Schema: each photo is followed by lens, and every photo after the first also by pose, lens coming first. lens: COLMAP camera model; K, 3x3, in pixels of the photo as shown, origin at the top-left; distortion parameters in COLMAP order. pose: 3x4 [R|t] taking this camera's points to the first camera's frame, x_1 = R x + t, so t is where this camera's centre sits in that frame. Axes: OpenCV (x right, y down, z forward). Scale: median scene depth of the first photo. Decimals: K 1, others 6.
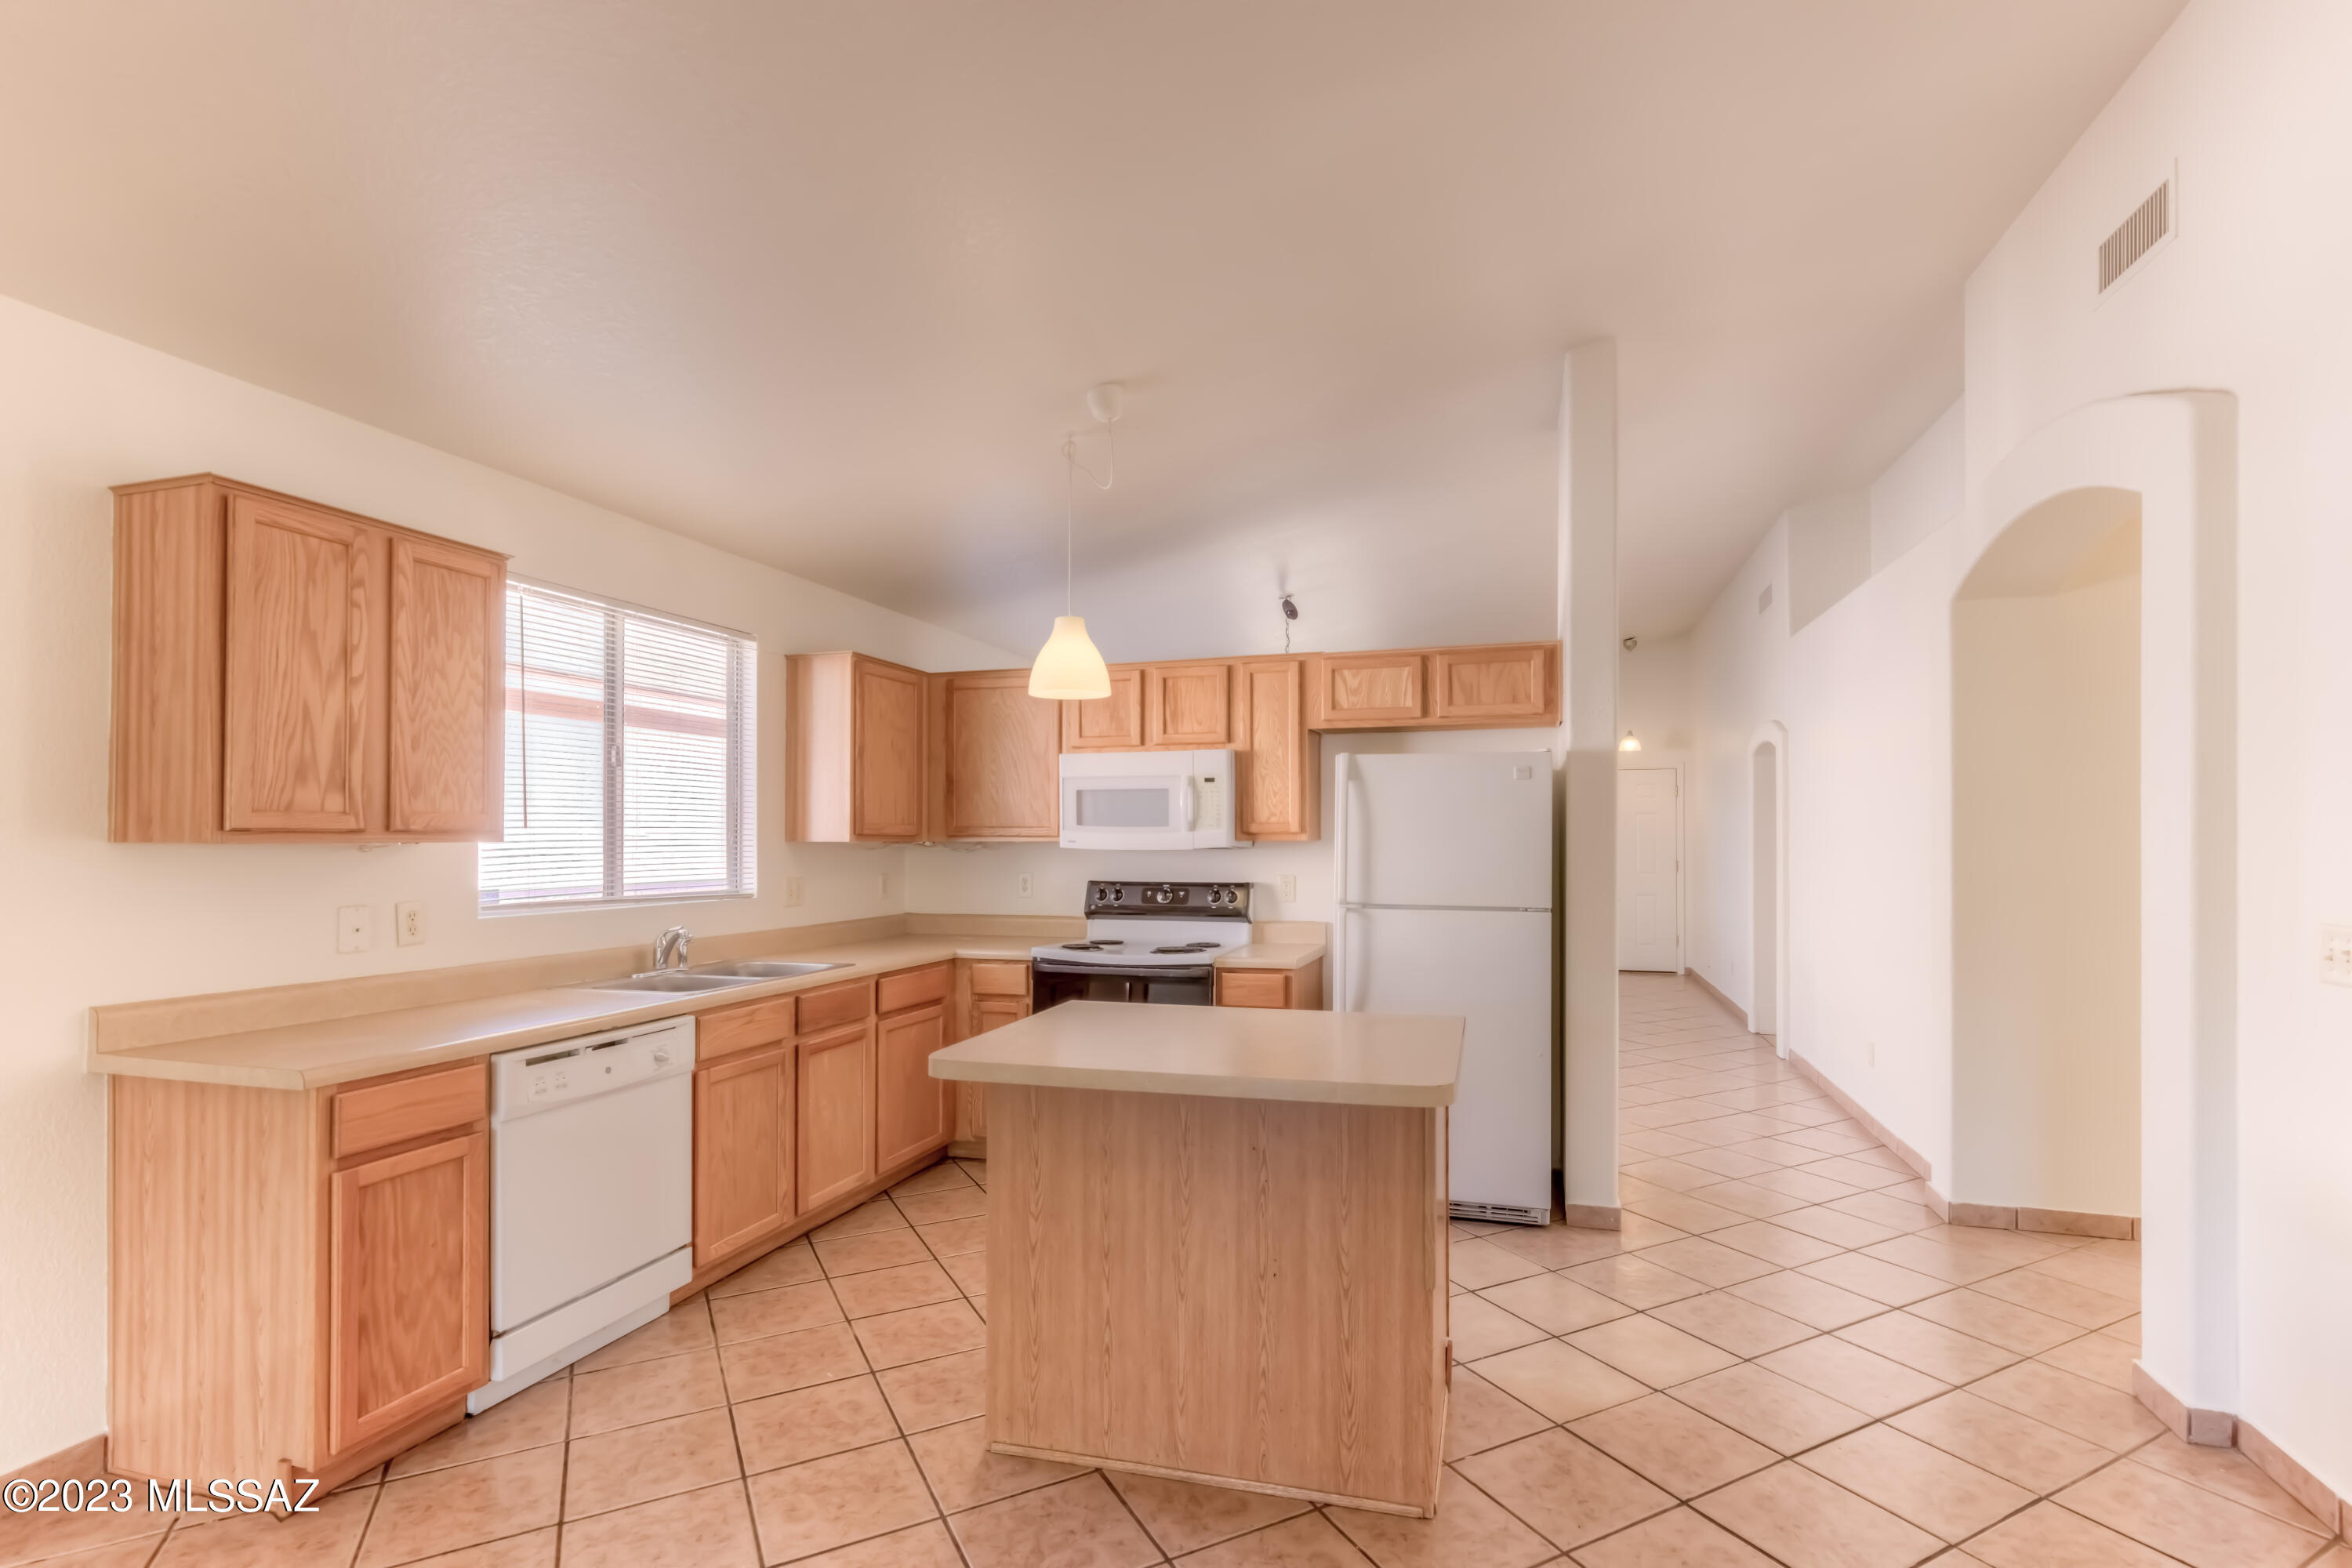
lens RADIAL K [[1081.2, 0, 1279.1], [0, 1081.2, 835.6], [0, 0, 1]] dist [0.001788, 0.000853]
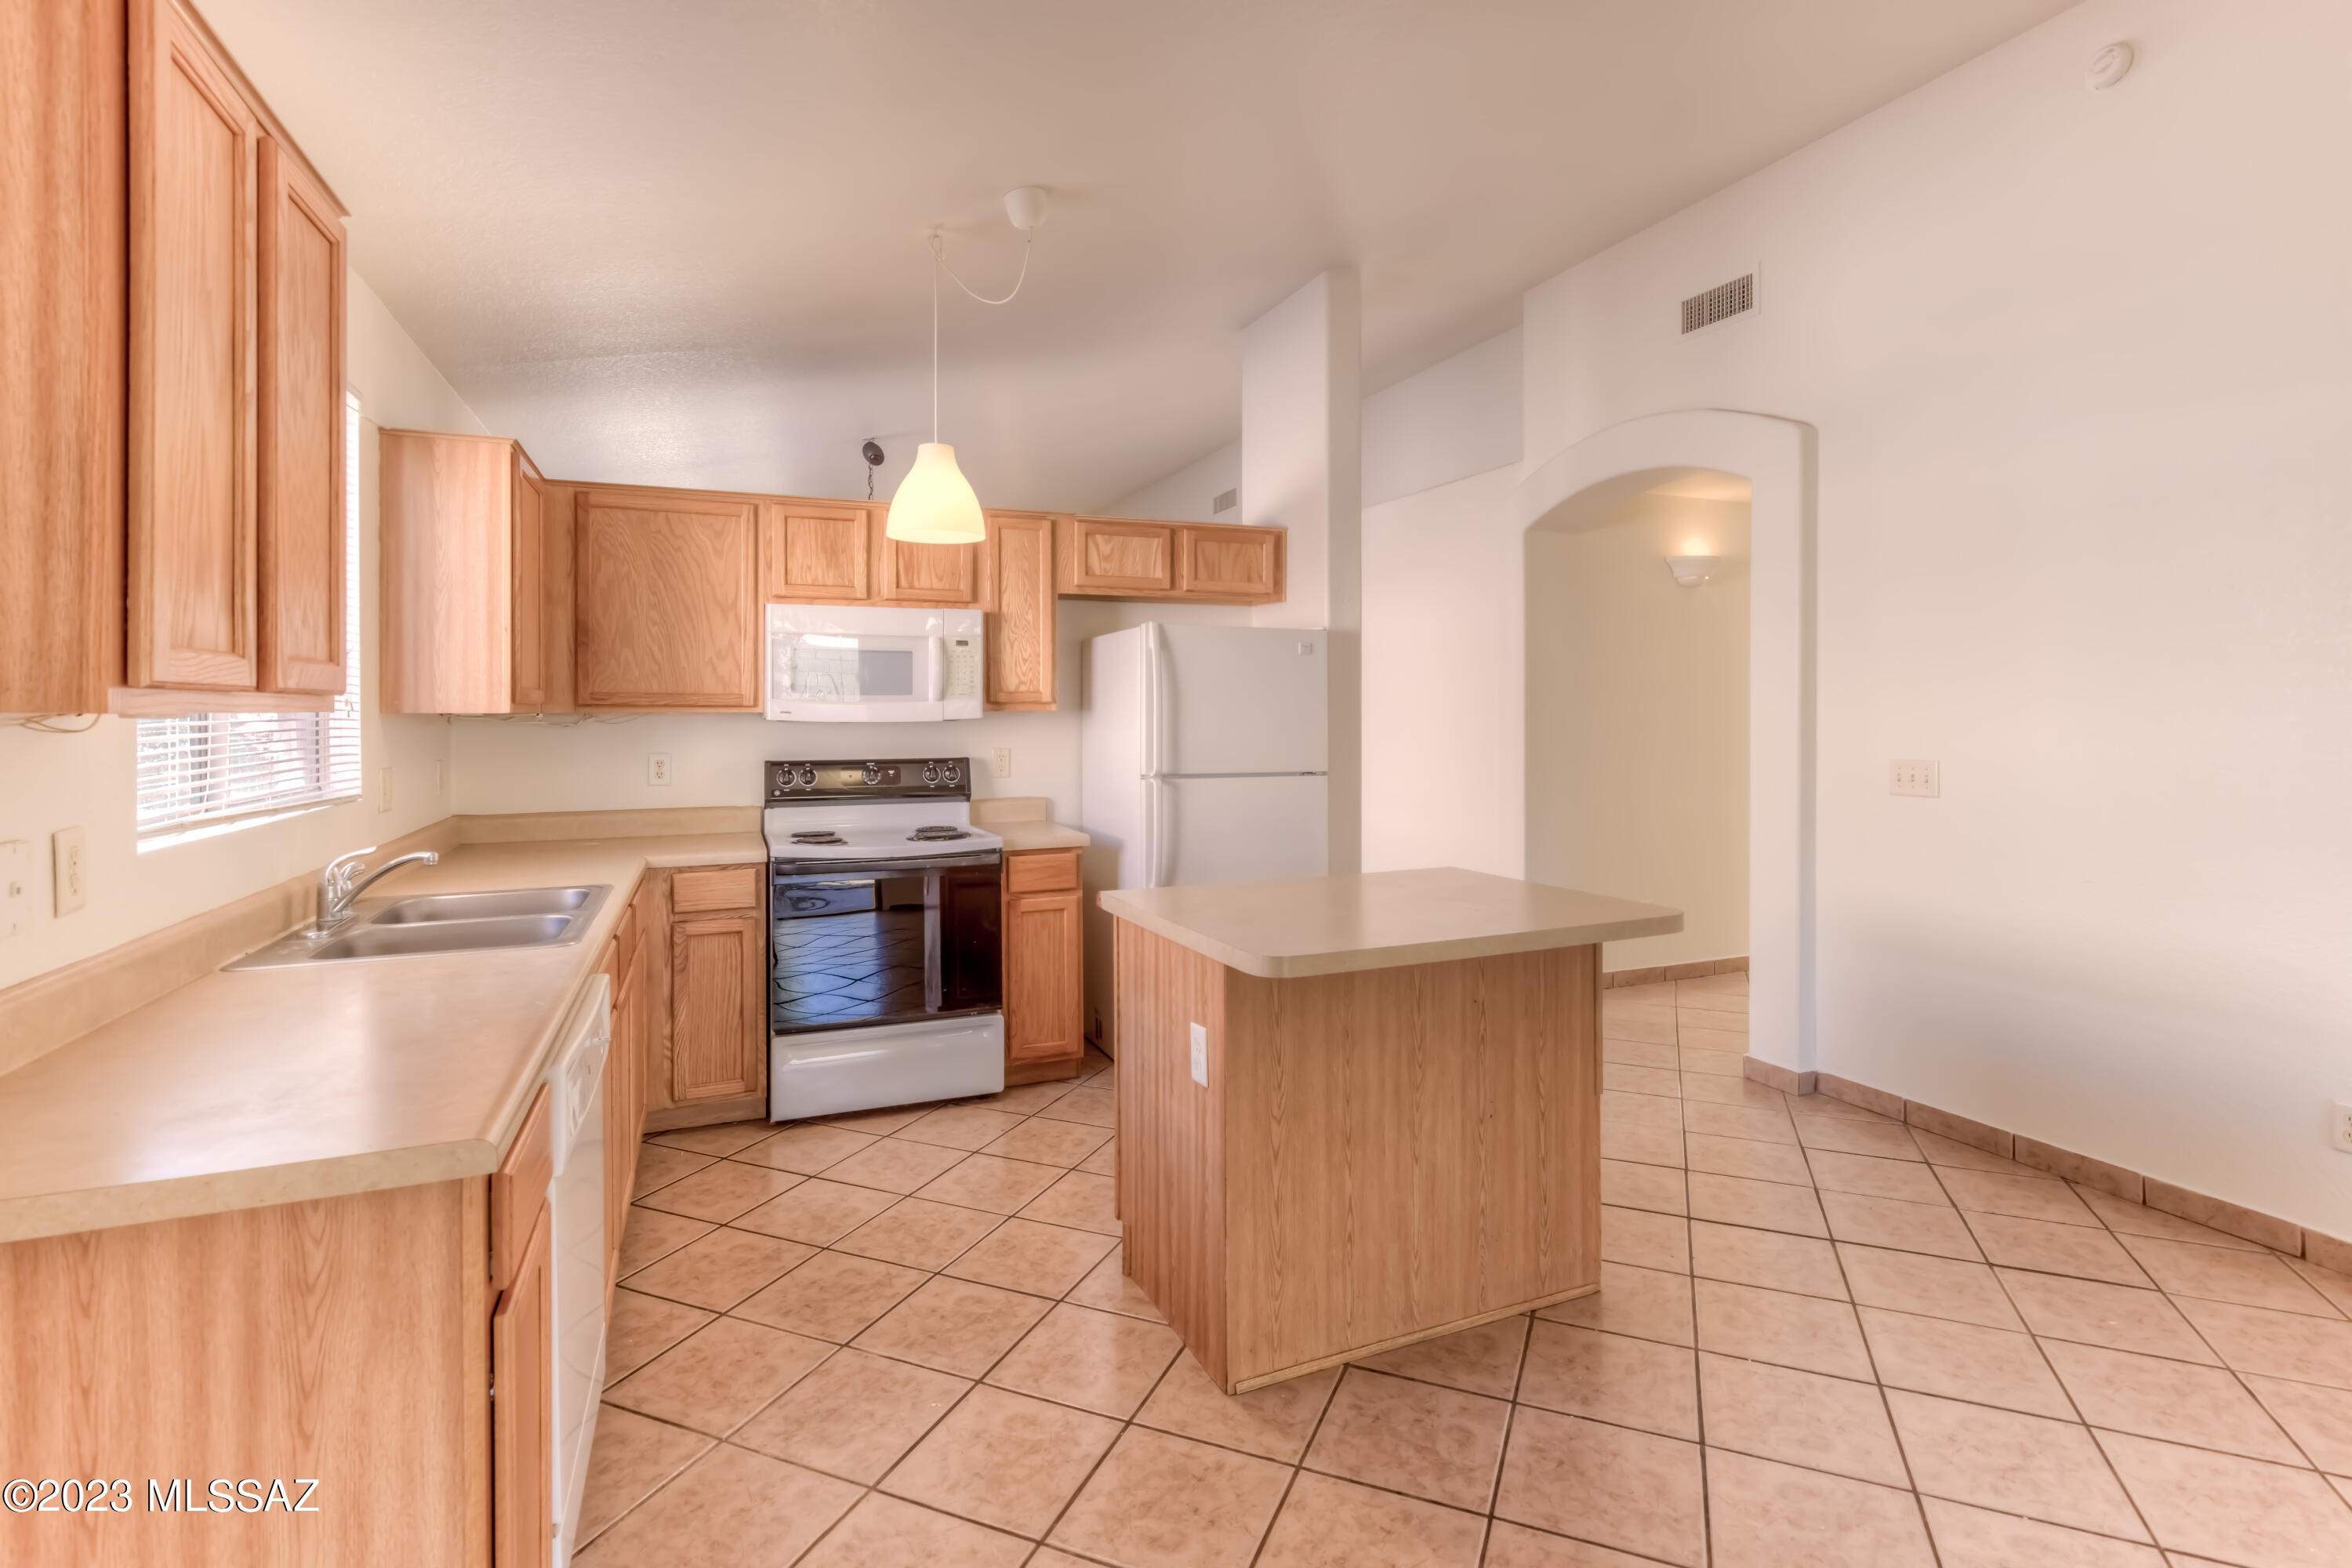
lens RADIAL K [[1081.2, 0, 1209.1], [0, 1081.2, 718.9], [0, 0, 1]] dist [0.001788, 0.000853]
pose [[0.789057, -0.005597, 0.614295, -0.548159], [-0.000446, 0.999953, 0.009683, 0.002775], [-0.614320, -0.007914, 0.789017, 0.208140]]
